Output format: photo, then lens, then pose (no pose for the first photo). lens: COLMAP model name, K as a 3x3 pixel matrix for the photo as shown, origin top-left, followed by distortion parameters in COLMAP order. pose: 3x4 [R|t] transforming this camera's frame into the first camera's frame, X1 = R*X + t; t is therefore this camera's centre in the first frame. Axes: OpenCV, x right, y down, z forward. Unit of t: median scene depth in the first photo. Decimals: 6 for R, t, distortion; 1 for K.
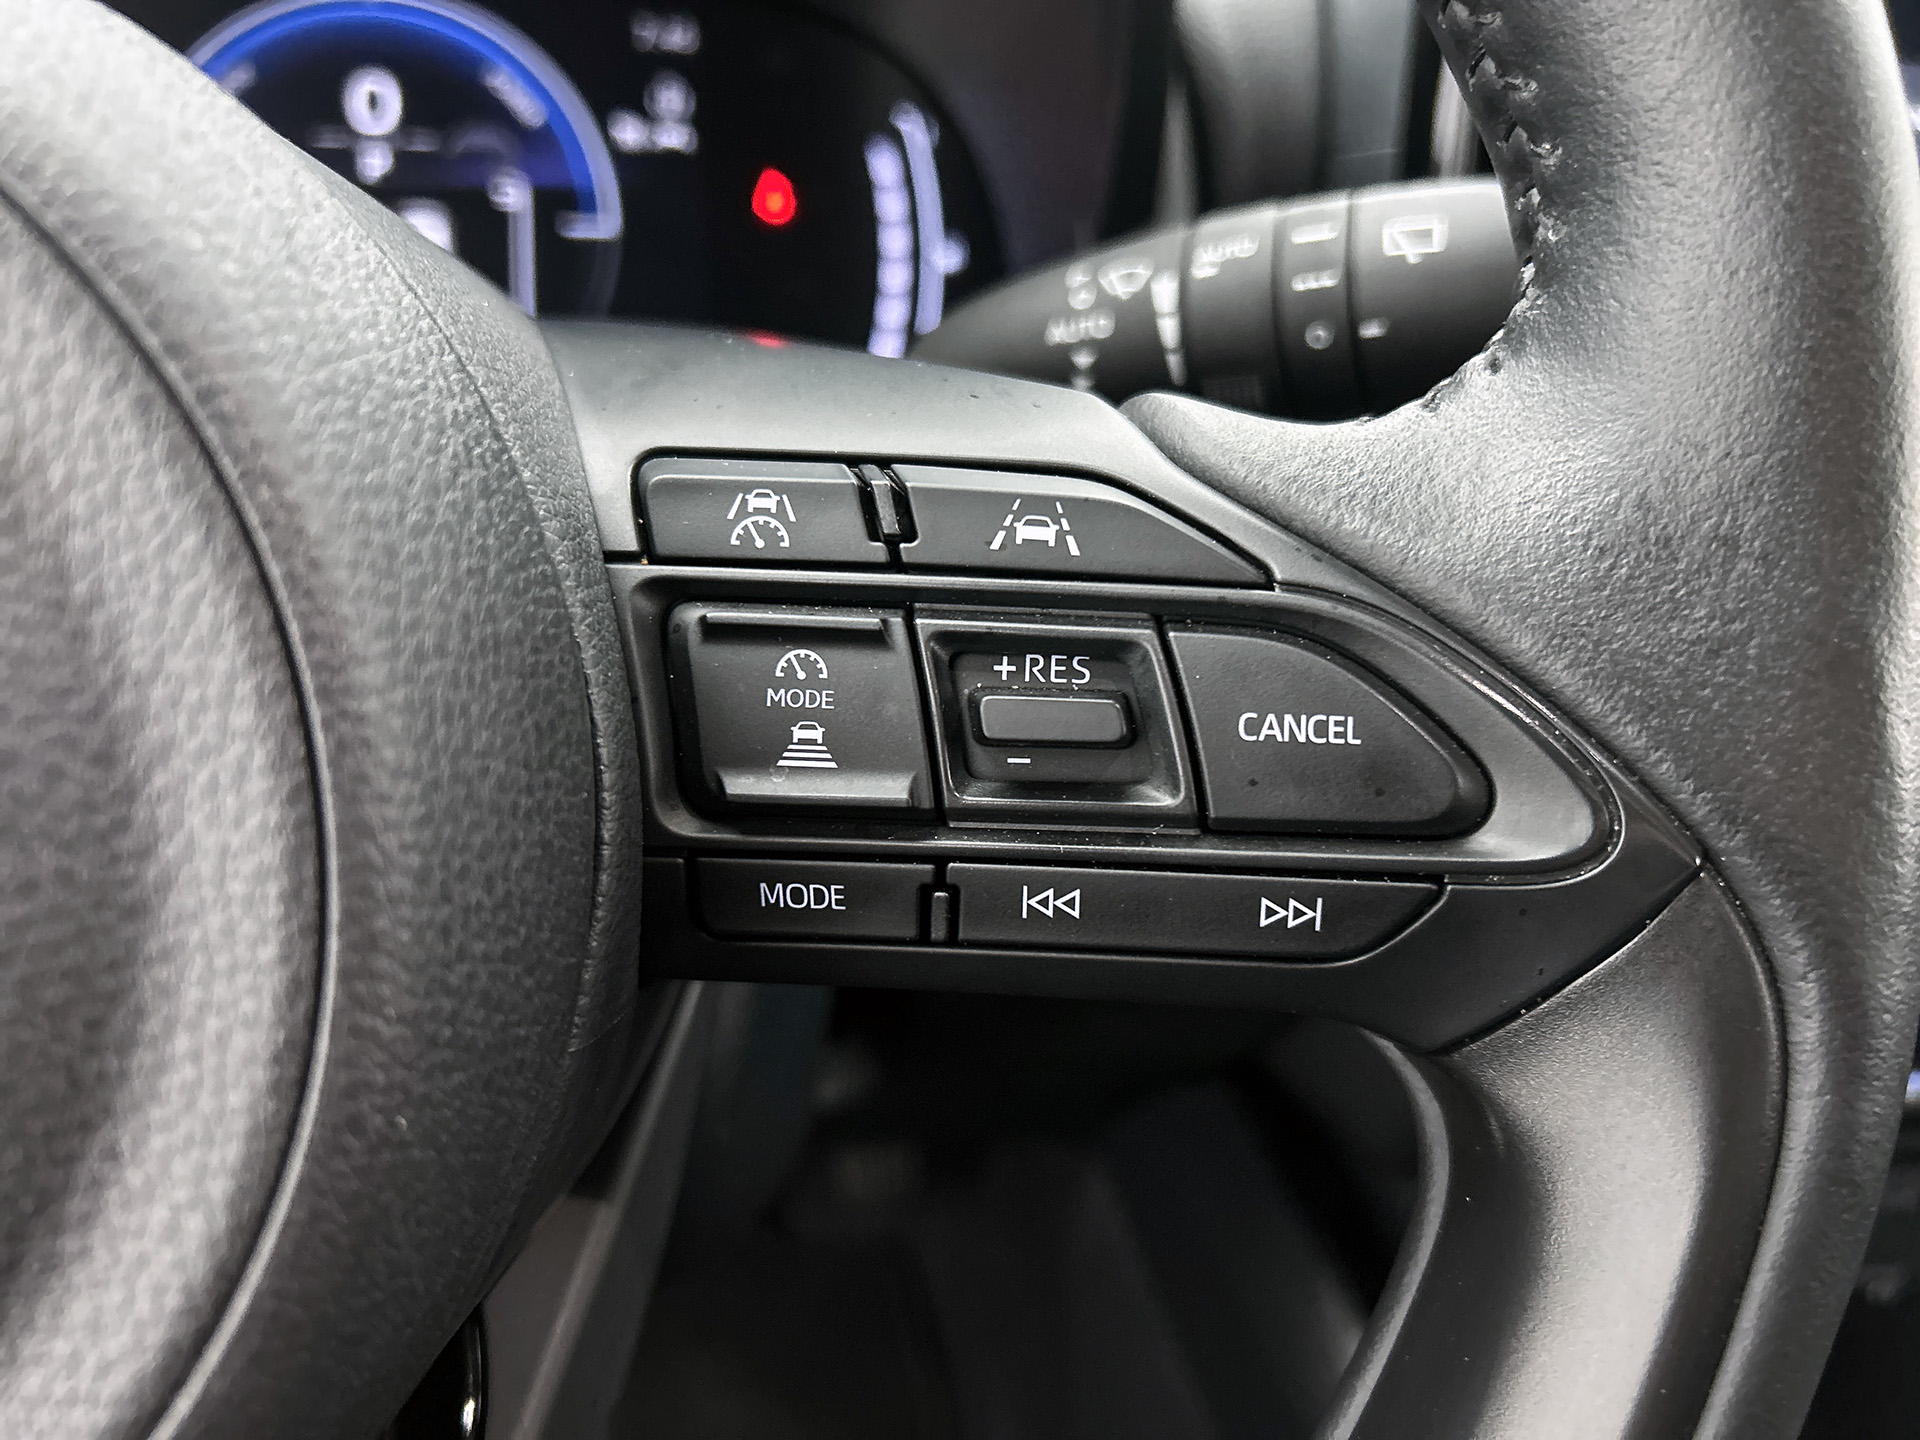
lens RADIAL K [[1517.2, 0, 957.9], [0, 1517.2, 722.5], [0, 0, 1]] dist [0.001543, 0.001831]
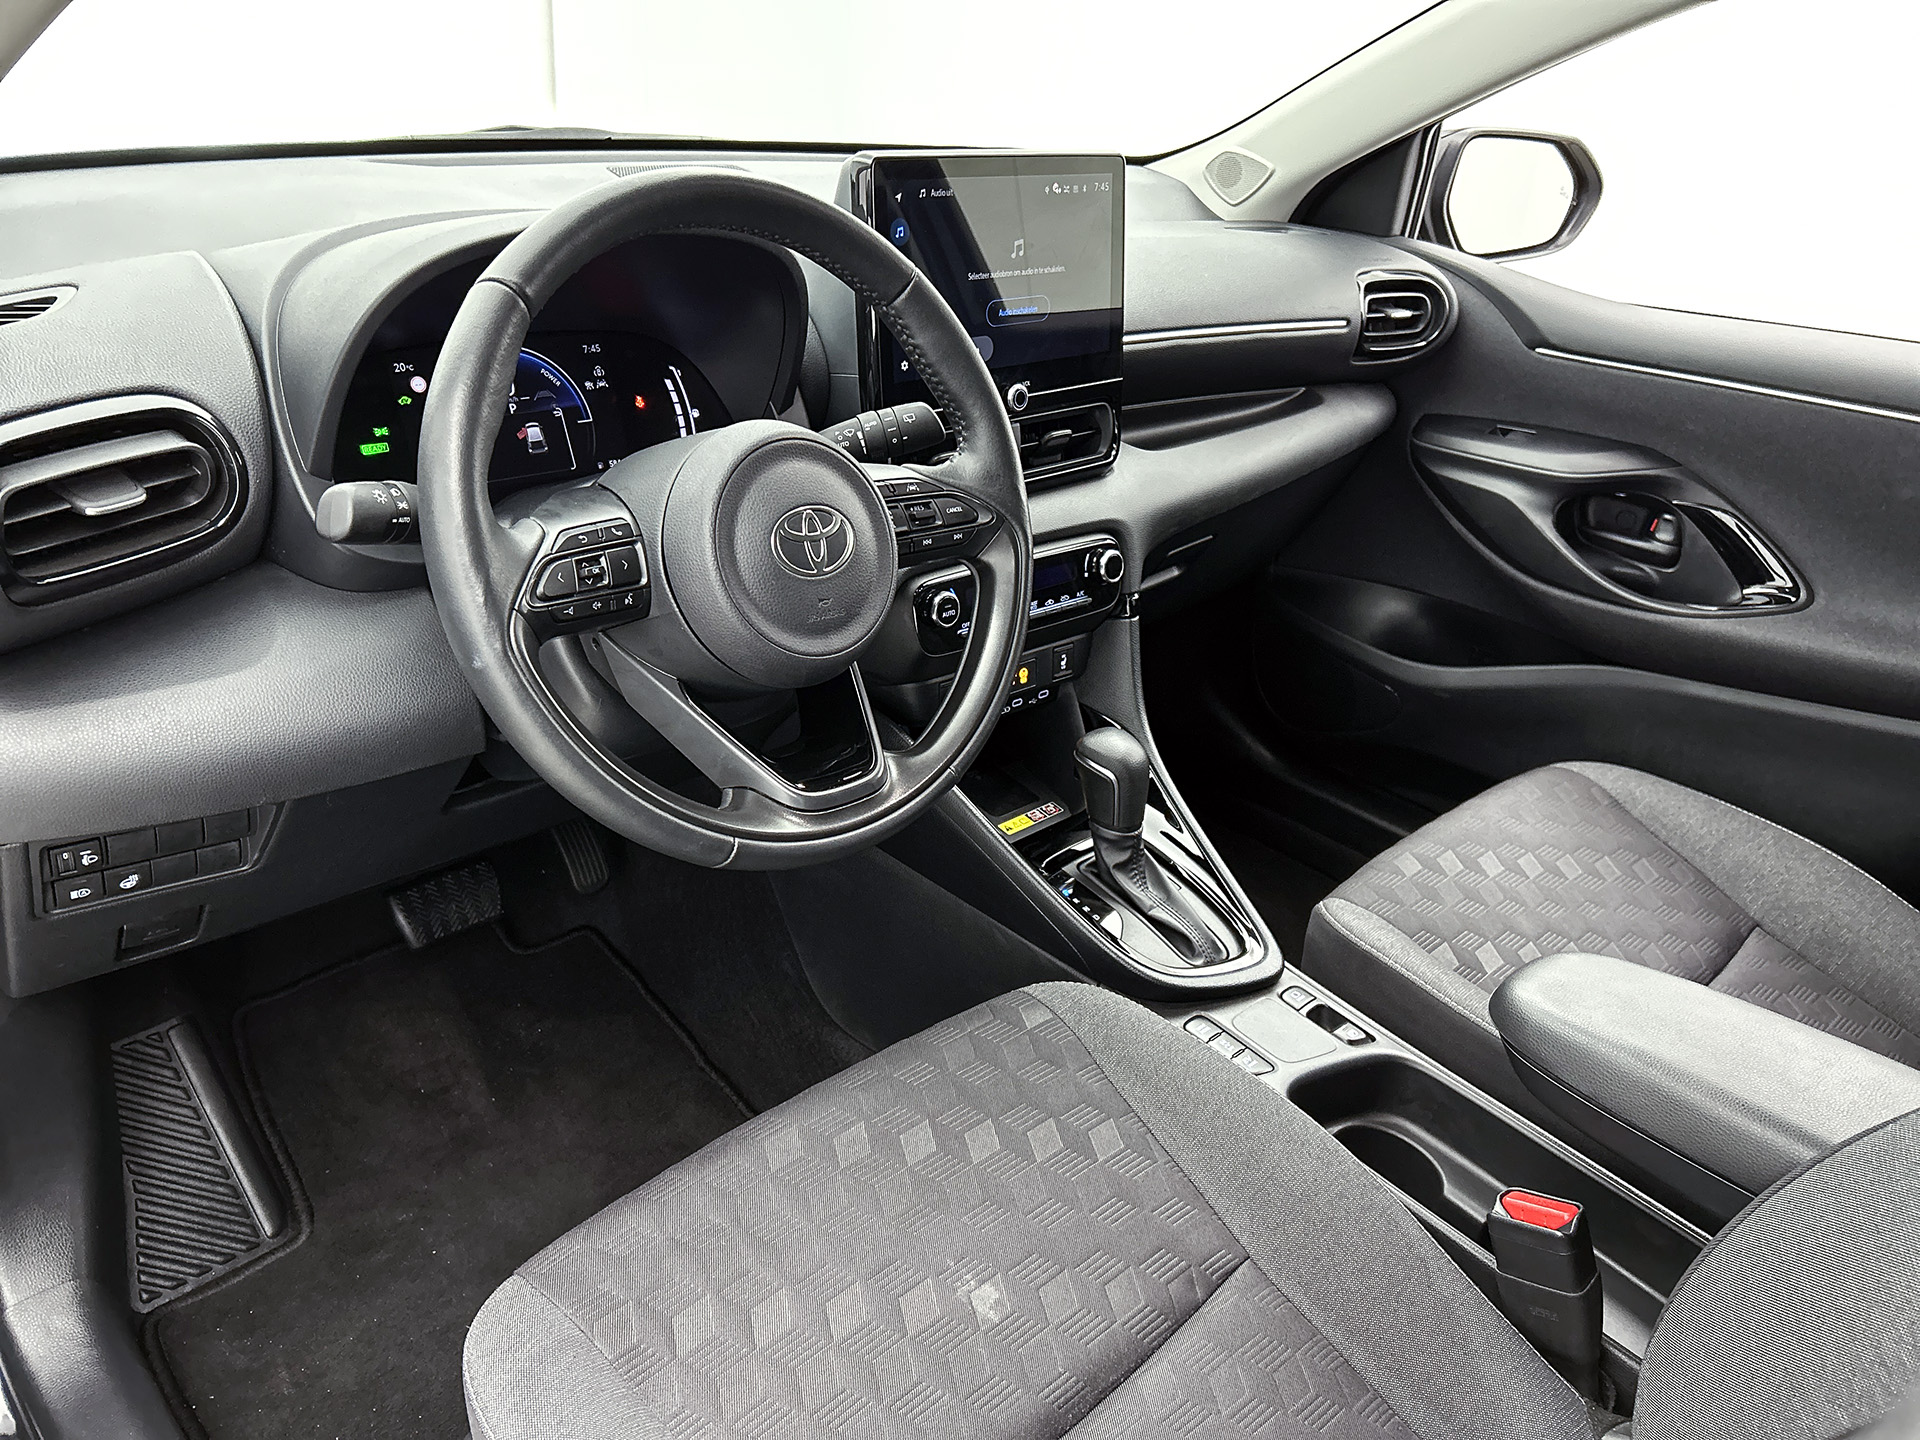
lens RADIAL K [[1434.2, 0, 967.2], [0, 1434.2, 733.7], [0, 0, 1]] dist [0.014218, -0.001178]
pose [[0.814103, -0.250384, 0.523969, -3.277698], [0.229731, 0.967529, 0.105406, 0.320154], [-0.533348, 0.034561, 0.845190, -4.365083]]
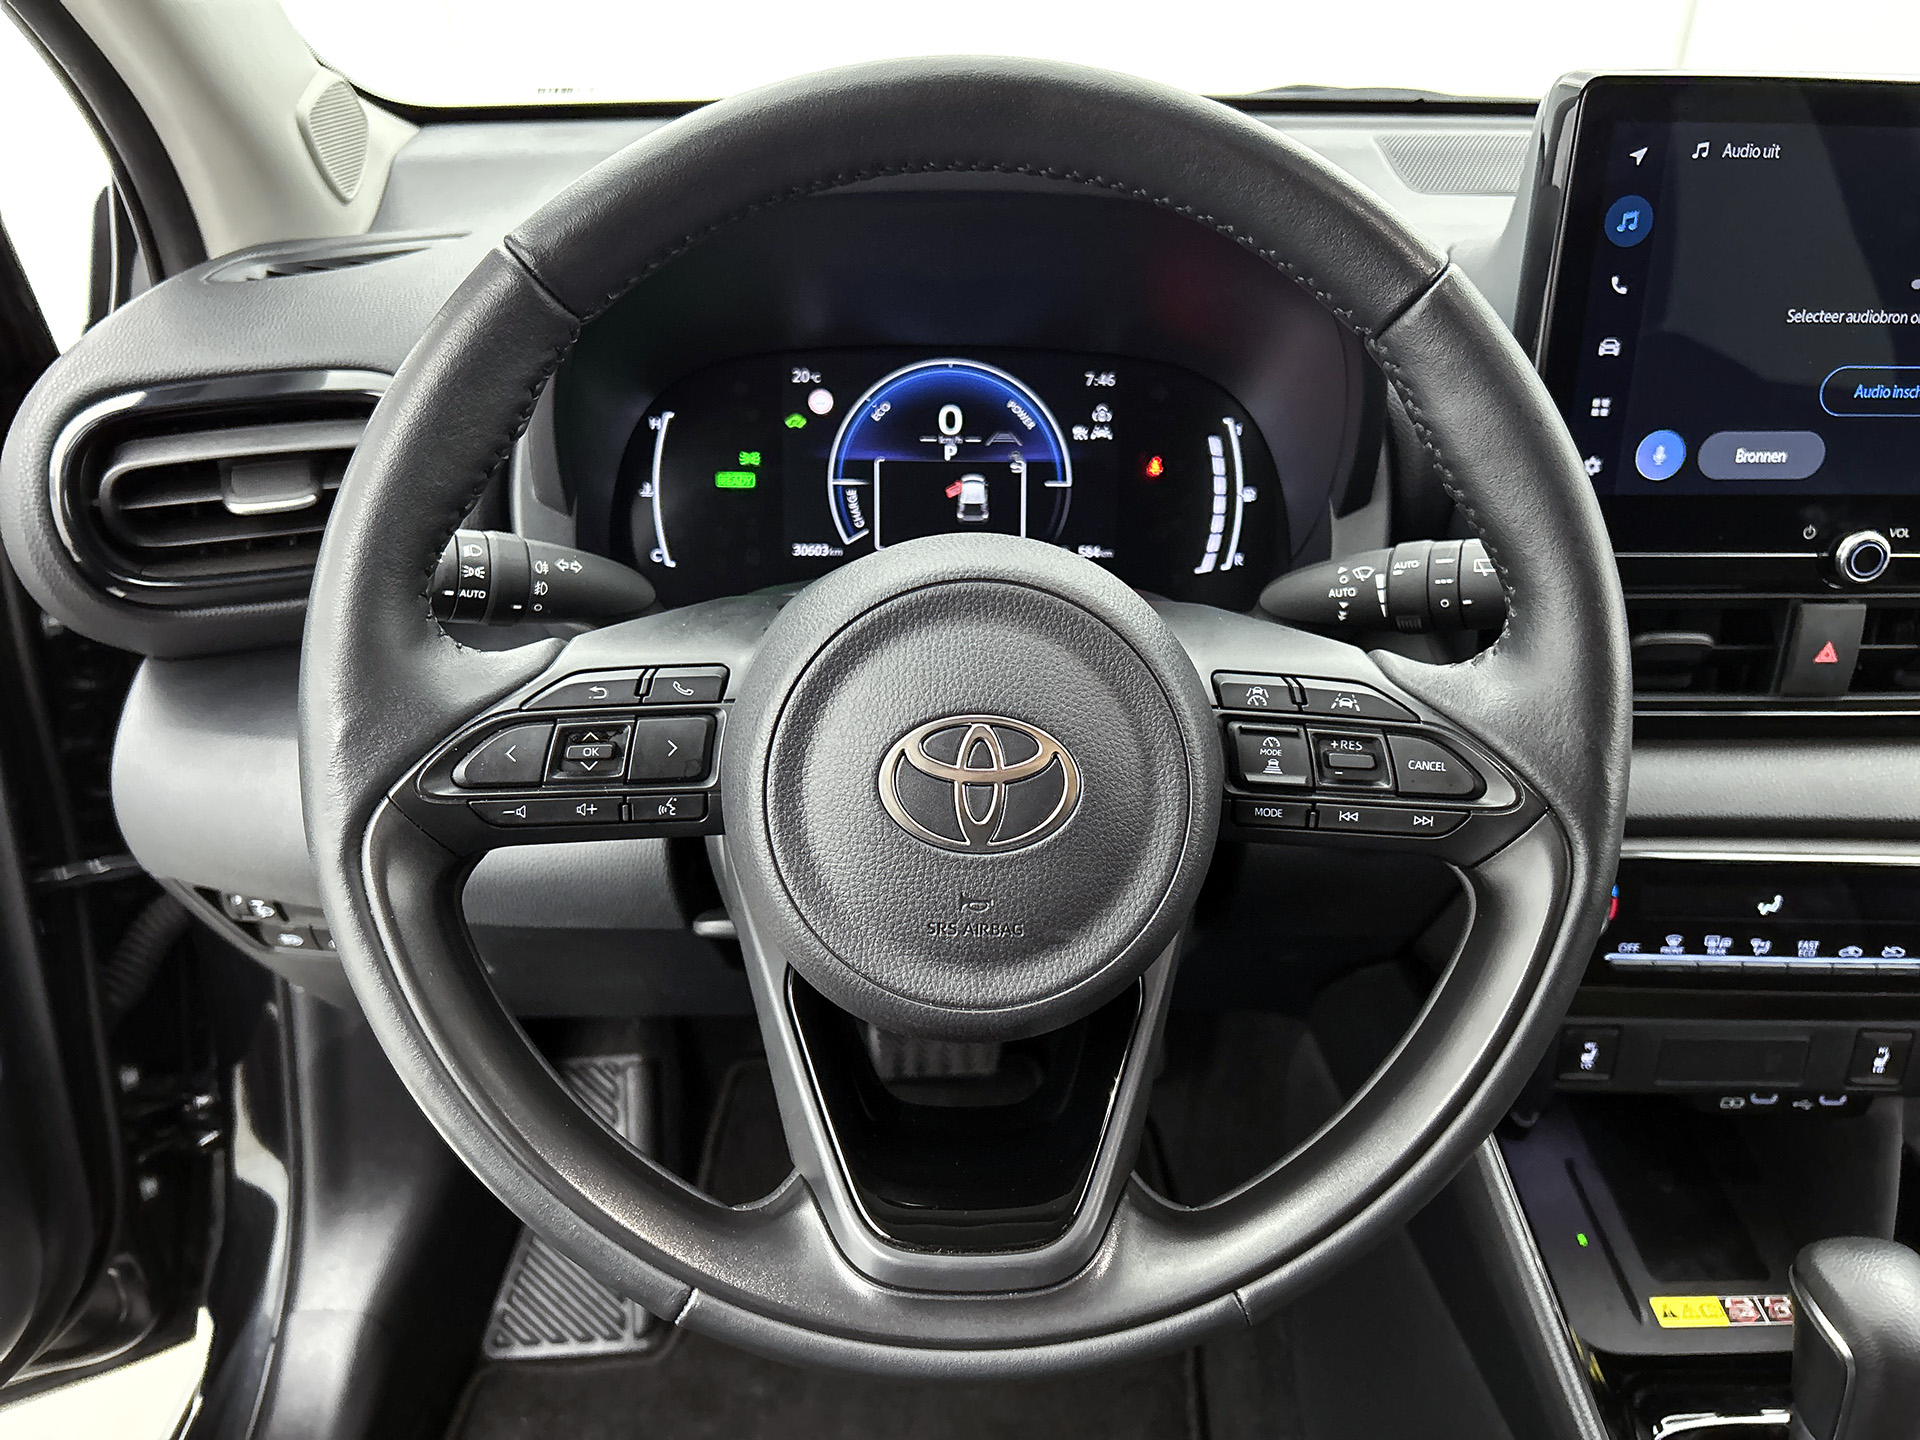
lens RADIAL K [[1442.0, 0, 958.5], [0, 1442.0, 716.6], [0, 0, 1]] dist [0.051801, -0.068154]
pose [[0.993132, 0.021018, -0.115096, -0.414867], [-0.021662, 0.999756, -0.004348, -0.064434], [0.114976, 0.006812, 0.993345, -2.178775]]
